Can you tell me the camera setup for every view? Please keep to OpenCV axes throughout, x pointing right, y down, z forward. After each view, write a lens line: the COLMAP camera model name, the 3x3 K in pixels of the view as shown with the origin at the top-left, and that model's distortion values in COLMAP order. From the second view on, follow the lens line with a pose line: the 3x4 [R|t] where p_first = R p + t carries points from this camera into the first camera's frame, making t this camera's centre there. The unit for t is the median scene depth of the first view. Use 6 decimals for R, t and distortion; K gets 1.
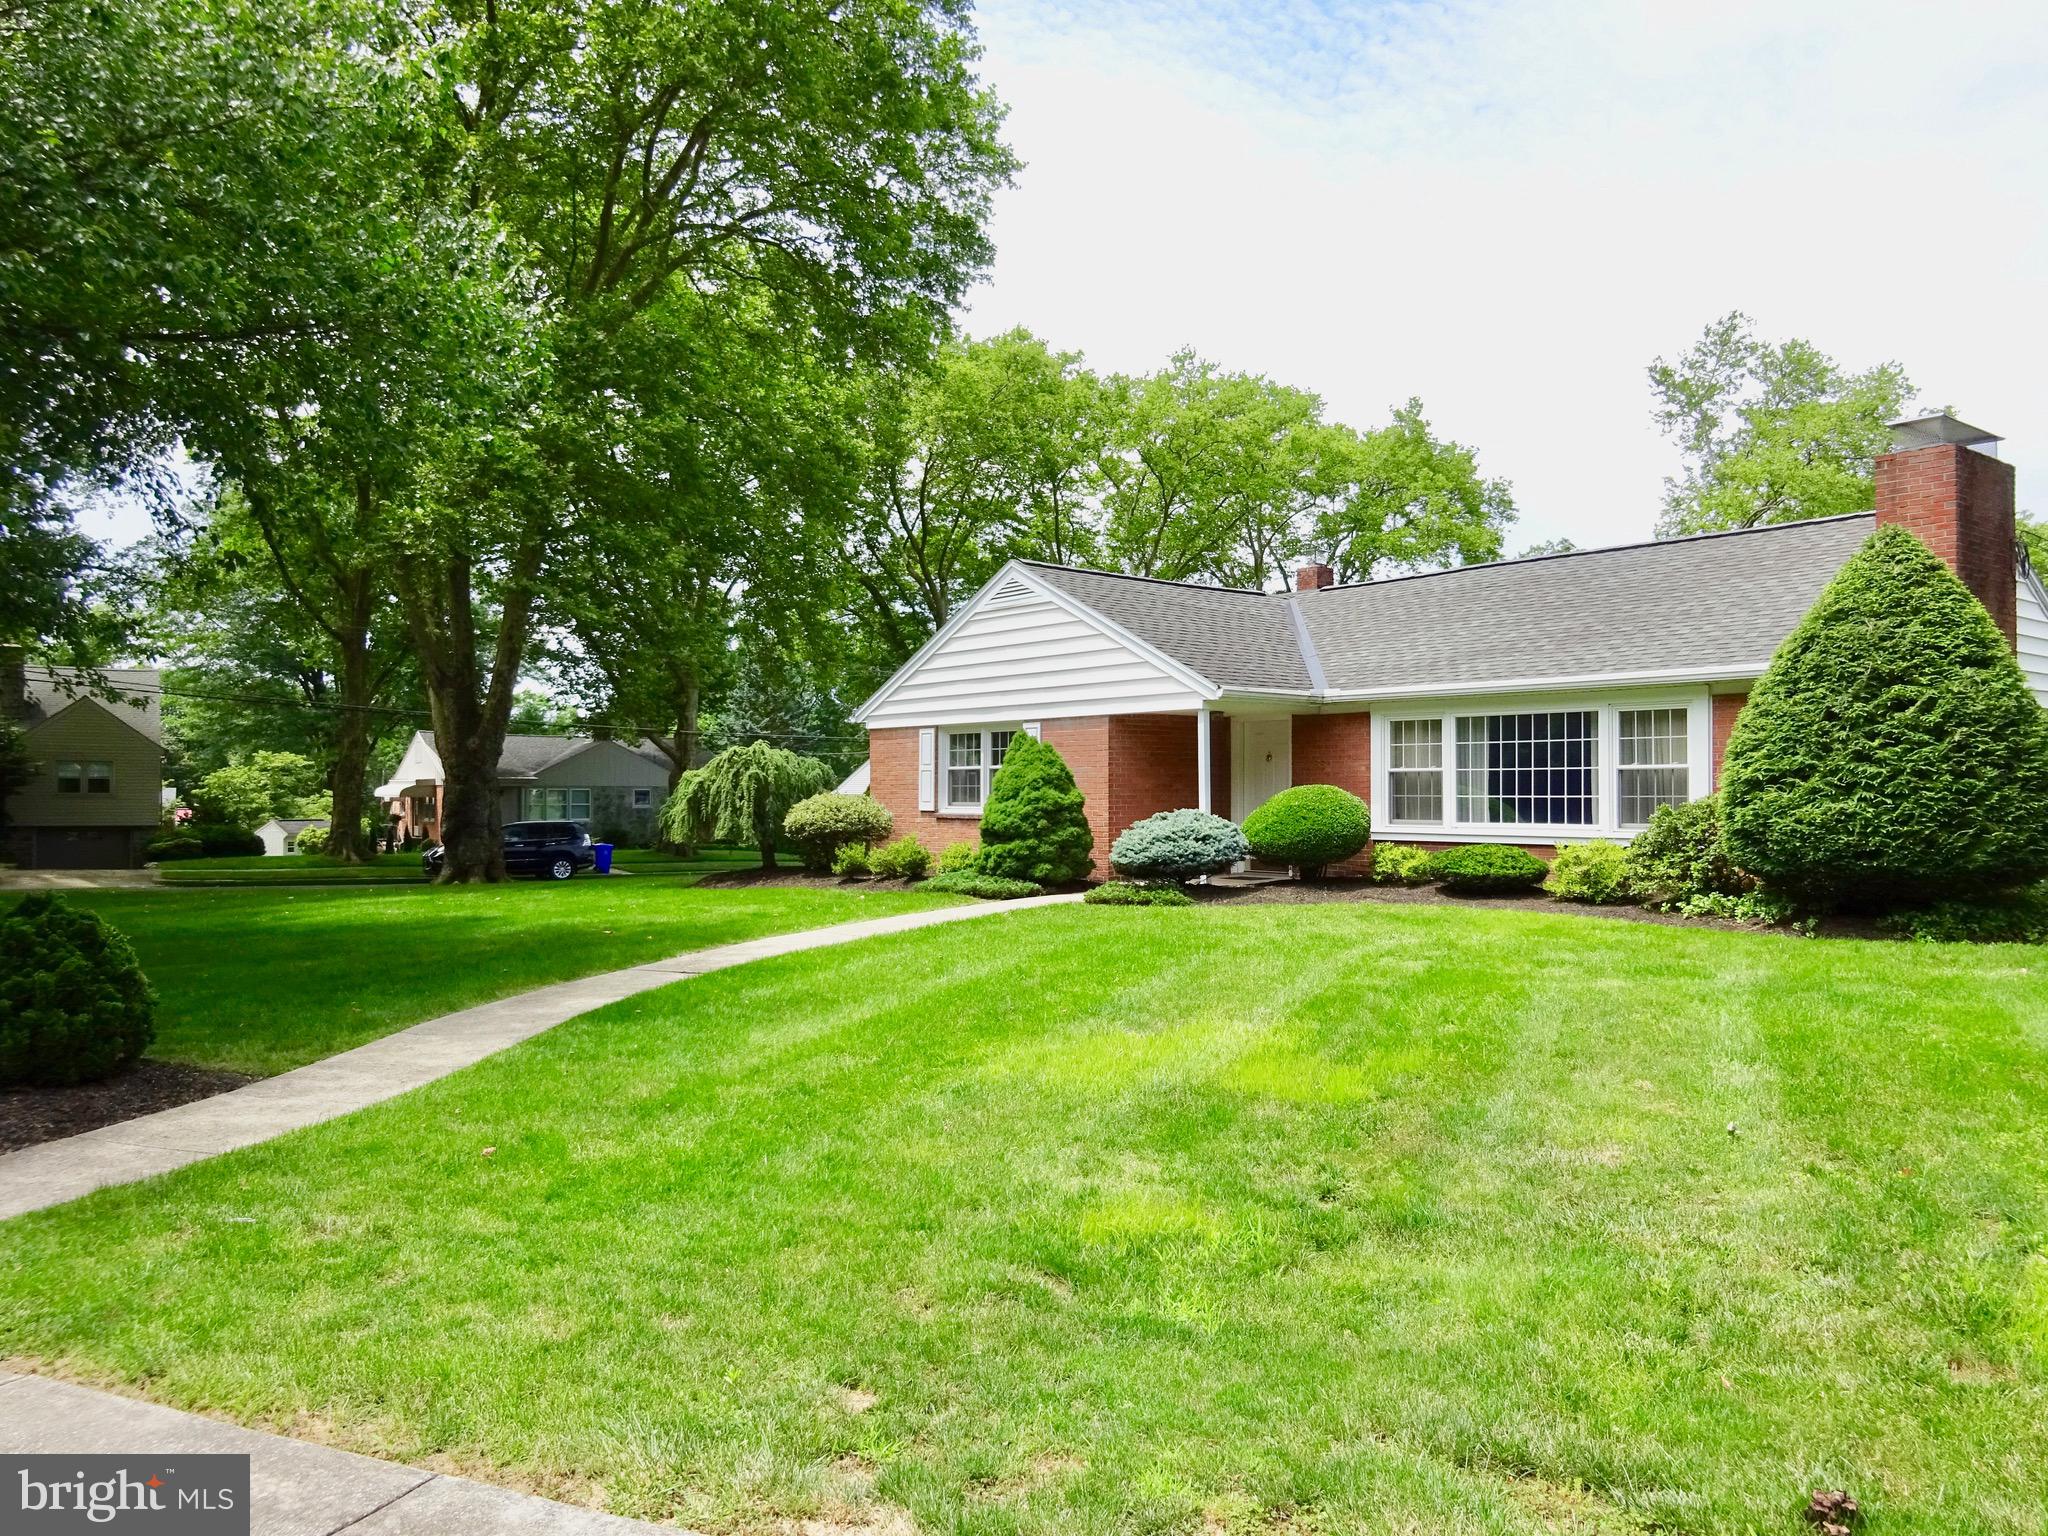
lens RADIAL K [[1513.2, 0, 1021.4], [0, 1513.2, 777.6], [0, 0, 1]] dist [0.000070, -0.000157]
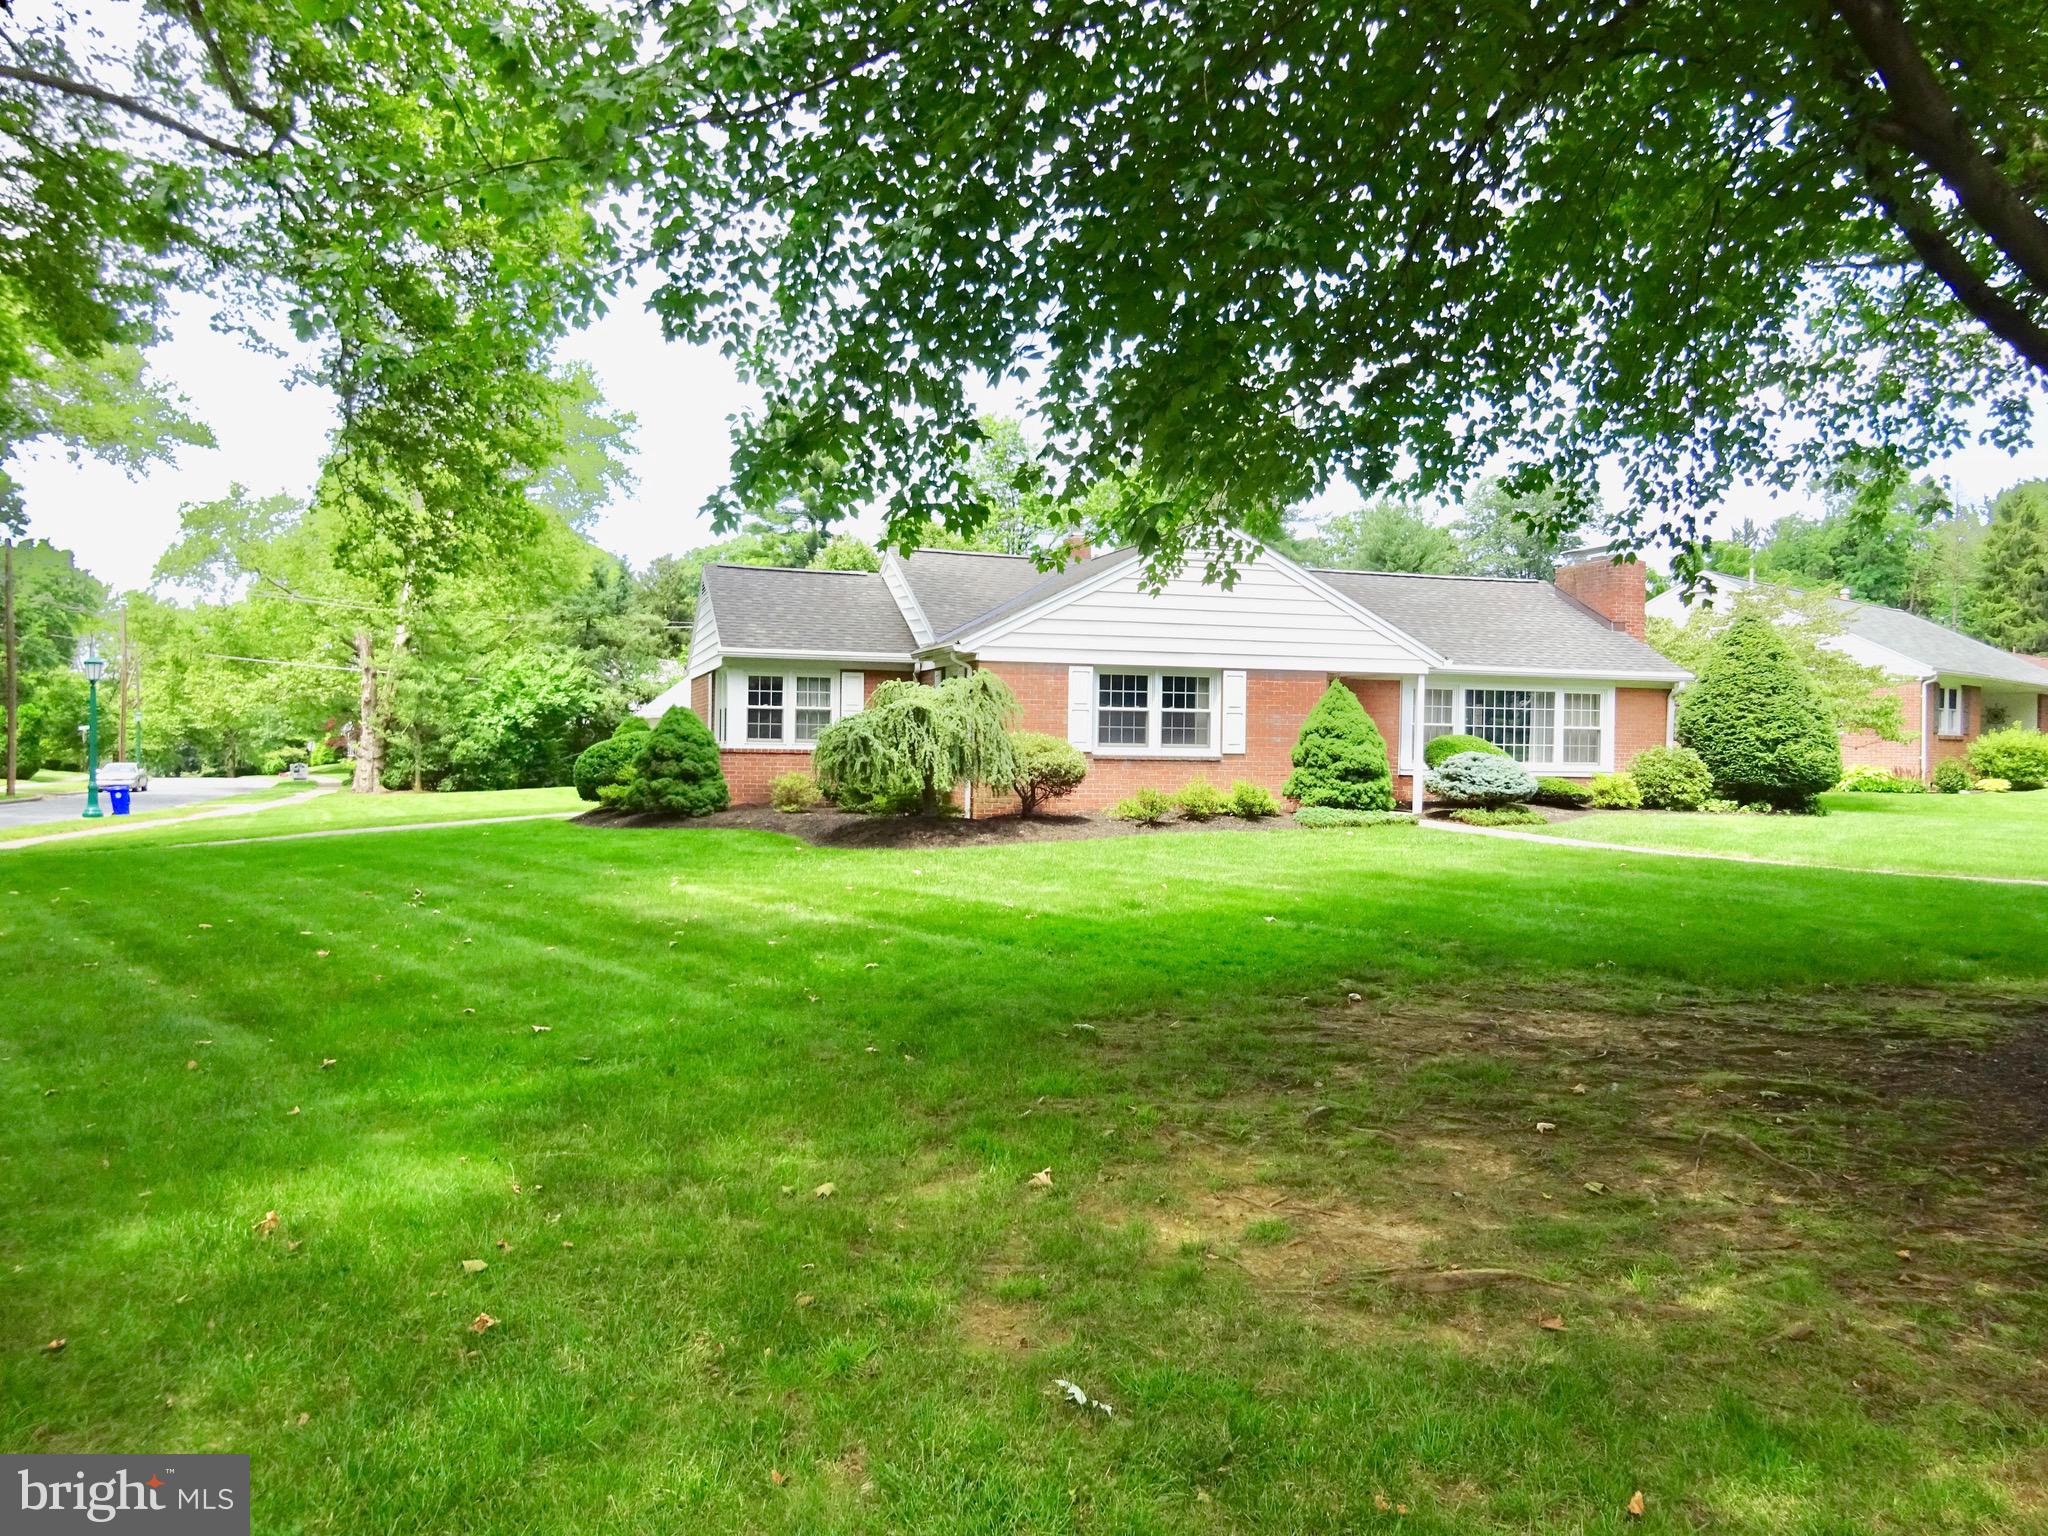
lens RADIAL K [[1513.2, 0, 1021.4], [0, 1513.2, 777.6], [0, 0, 1]] dist [0.000070, -0.000157]
pose [[0.400358, -0.010598, 0.916298, -1.159549], [-0.023829, 0.999475, 0.021972, 0.021844], [-0.916049, -0.030631, 0.399895, 0.779356]]
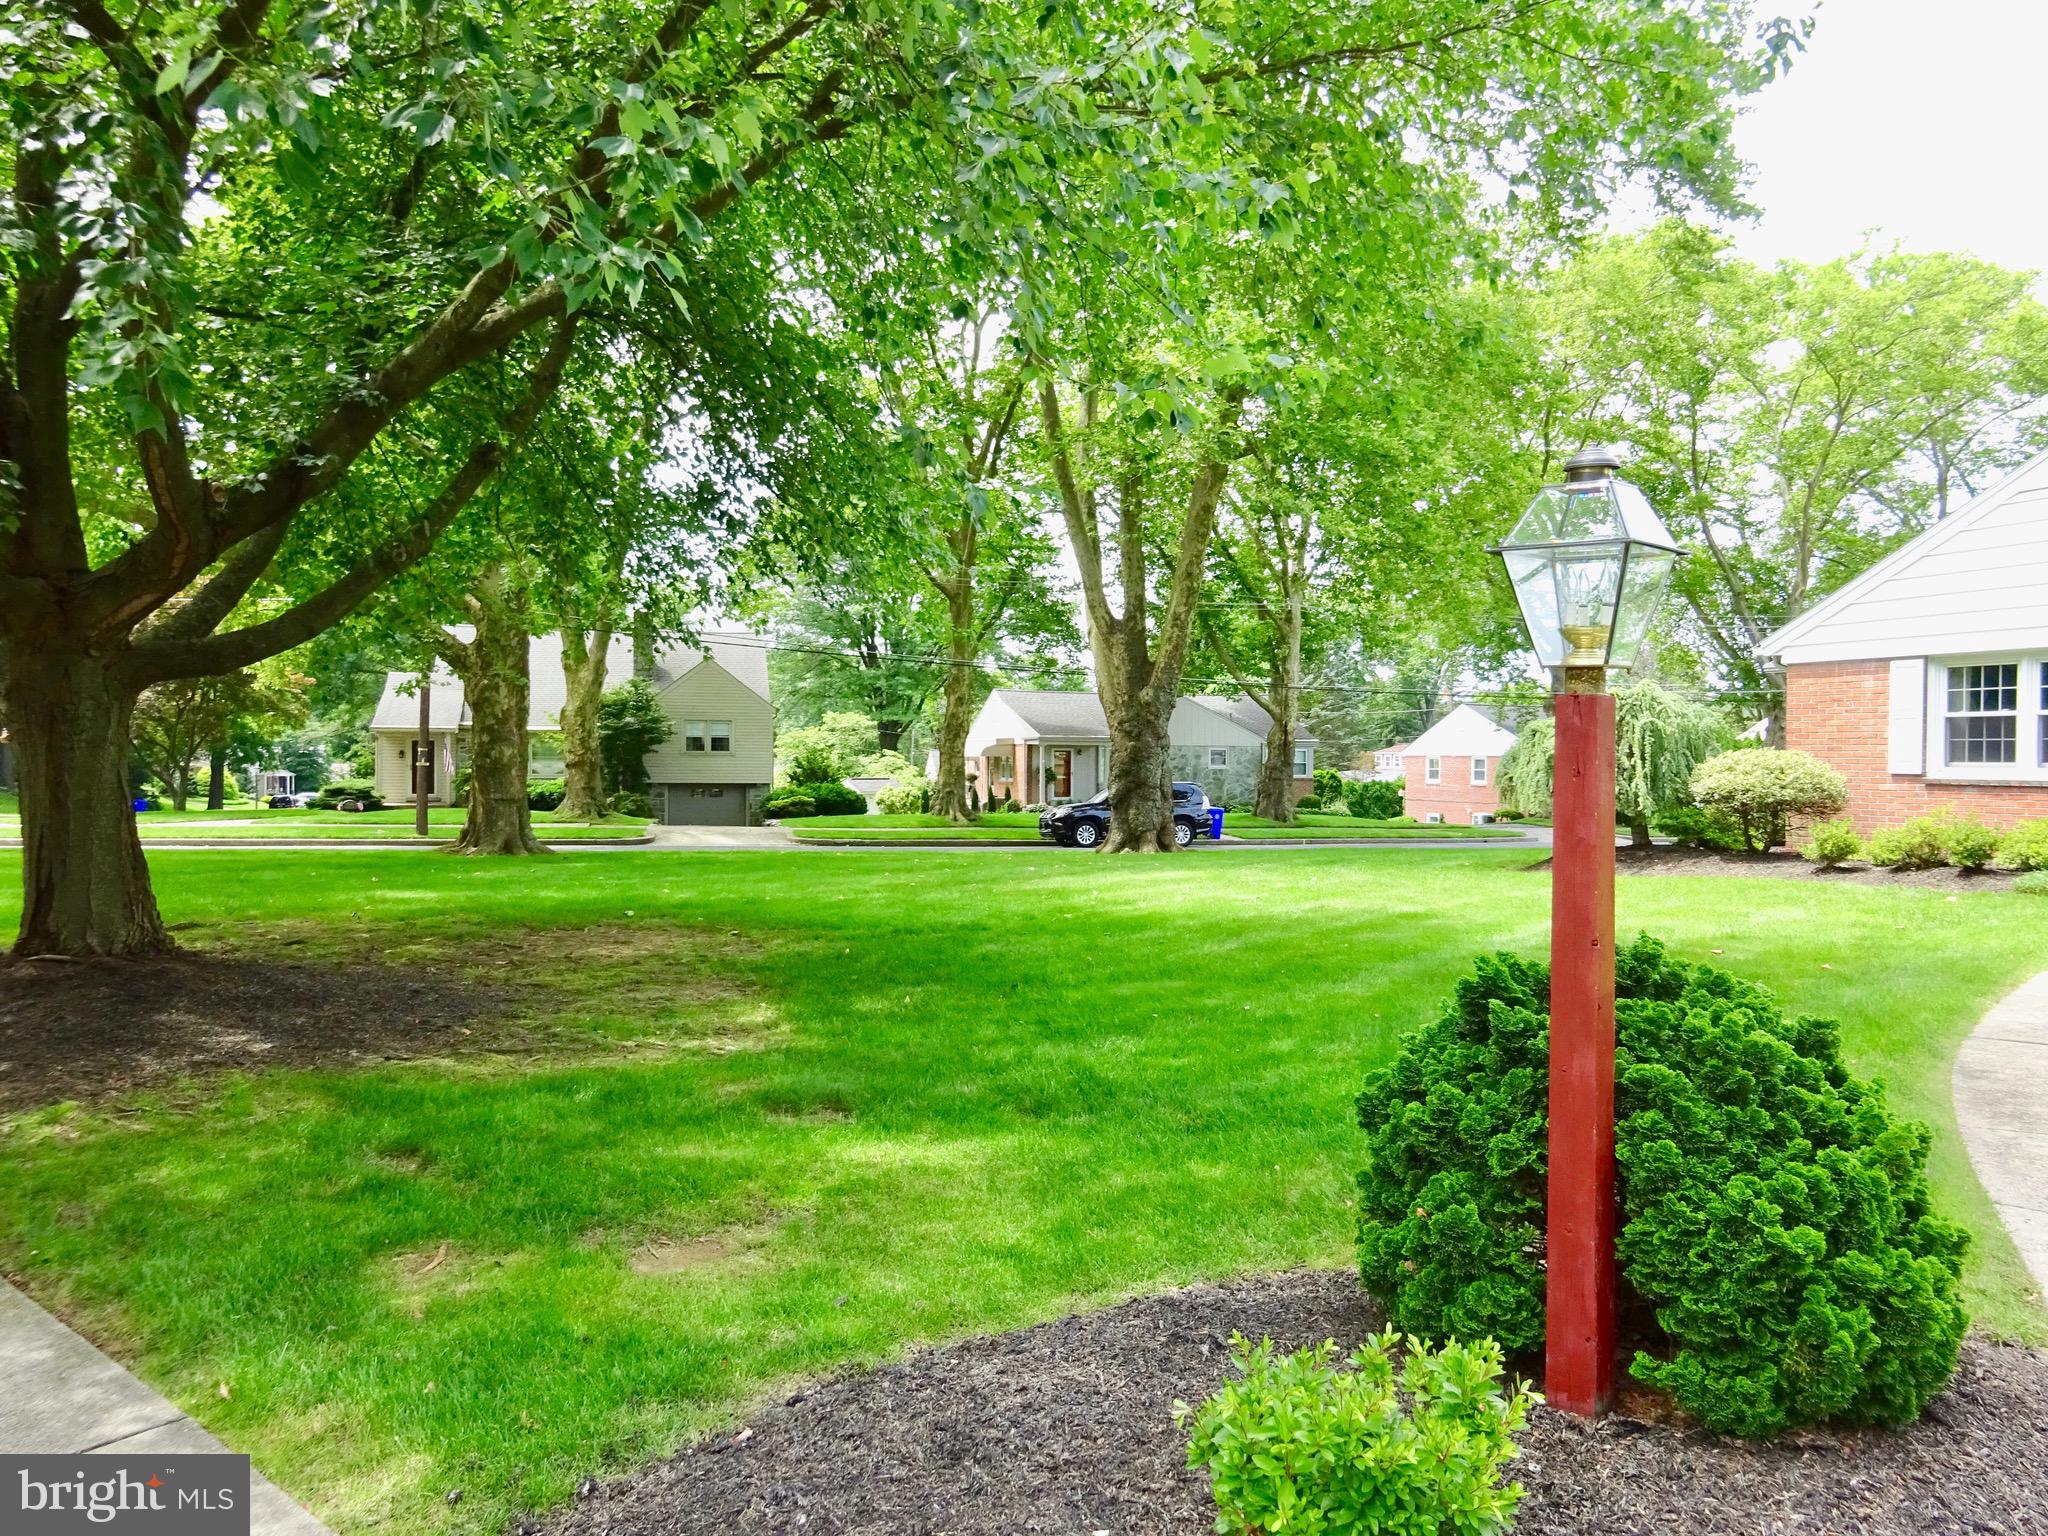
lens RADIAL K [[1513.2, 0, 1021.4], [0, 1513.2, 777.6], [0, 0, 1]] dist [0.000070, -0.000157]
pose [[0.954569, 0.011127, -0.297783, -0.300444], [-0.004002, 0.999691, 0.024527, 0.009207], [0.297964, -0.022221, 0.954319, 0.224642]]
